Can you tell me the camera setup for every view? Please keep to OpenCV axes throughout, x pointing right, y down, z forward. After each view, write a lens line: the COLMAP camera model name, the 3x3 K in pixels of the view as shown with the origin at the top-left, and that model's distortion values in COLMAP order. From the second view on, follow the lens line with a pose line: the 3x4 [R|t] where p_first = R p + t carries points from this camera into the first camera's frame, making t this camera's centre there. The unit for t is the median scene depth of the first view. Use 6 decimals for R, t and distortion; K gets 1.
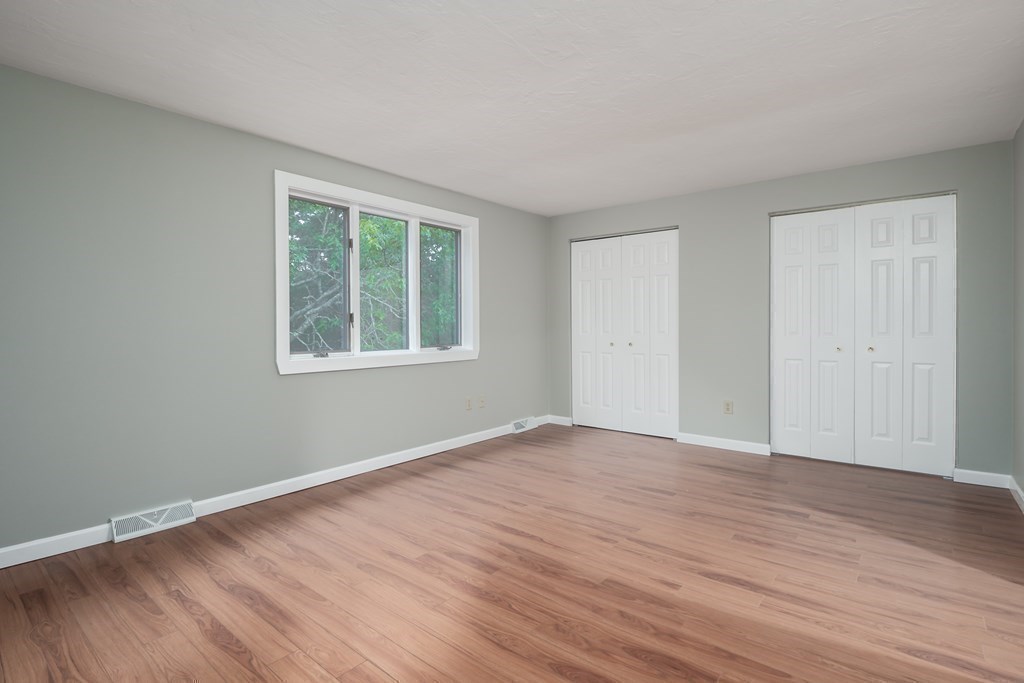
lens RADIAL K [[499.9, 0, 504.9], [0, 499.9, 331.3], [0, 0, 1]] dist [-0.002510, -0.010041]
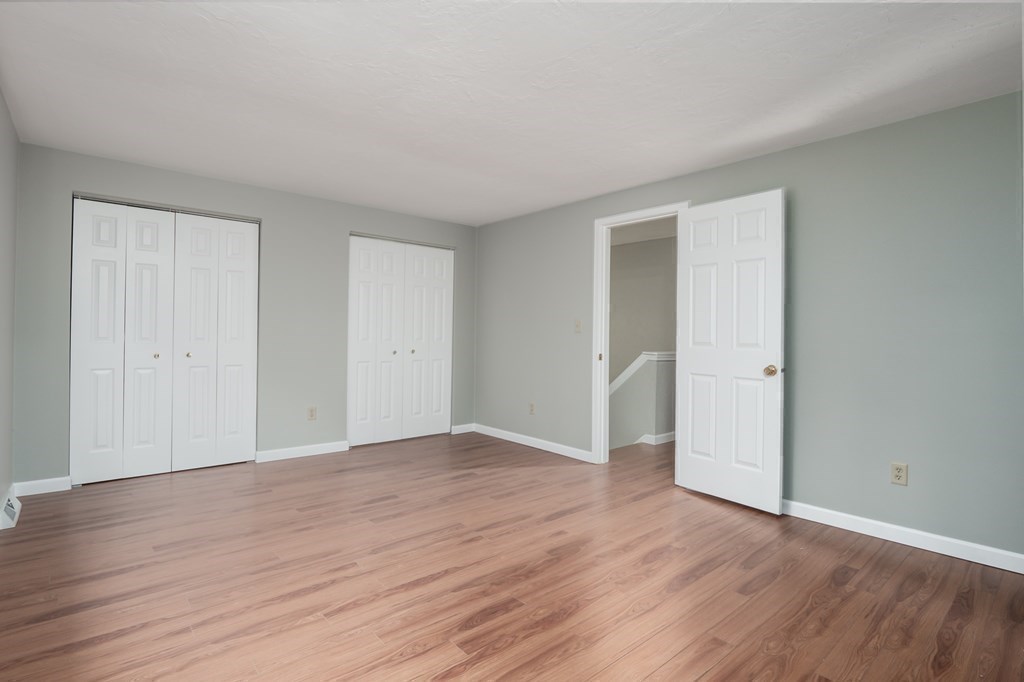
lens RADIAL K [[499.9, 0, 504.9], [0, 499.9, 330.8], [0, 0, 1]] dist [-0.002510, -0.010041]
pose [[0.169668, 0.012745, 0.985419, -0.711544], [-0.002381, 0.999919, -0.012523, -0.004347], [-0.985498, -0.000222, 0.169685, 0.660414]]
